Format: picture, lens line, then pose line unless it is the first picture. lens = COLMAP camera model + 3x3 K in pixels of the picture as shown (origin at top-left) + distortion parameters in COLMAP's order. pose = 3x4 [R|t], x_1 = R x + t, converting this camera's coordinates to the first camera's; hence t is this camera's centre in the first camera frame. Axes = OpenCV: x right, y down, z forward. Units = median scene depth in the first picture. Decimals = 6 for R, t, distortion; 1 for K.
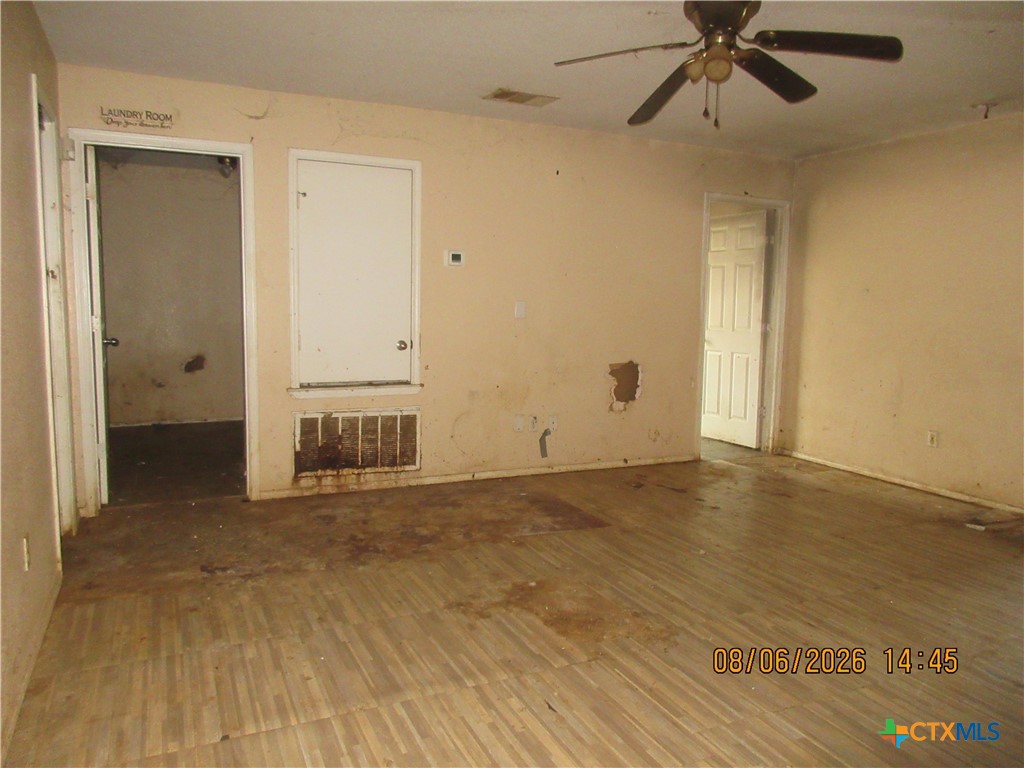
lens RADIAL K [[750.8, 0, 508.7], [0, 750.8, 376.6], [0, 0, 1]] dist [-0.004269, 0.001129]
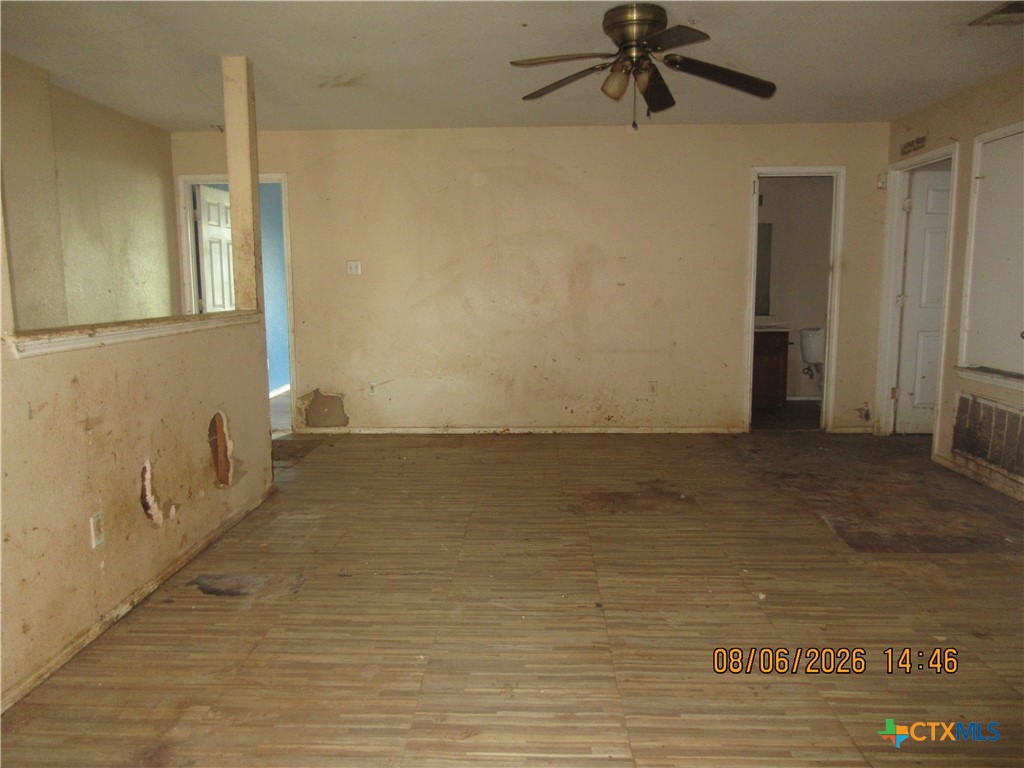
lens RADIAL K [[750.8, 0, 511.2], [0, 750.8, 386.6], [0, 0, 1]] dist [-0.004269, 0.001129]
pose [[-0.451067, 0.110095, -0.885674, 0.970513], [-0.099039, 0.980059, 0.172267, -0.078164], [0.886978, 0.165420, -0.431168, 0.946855]]
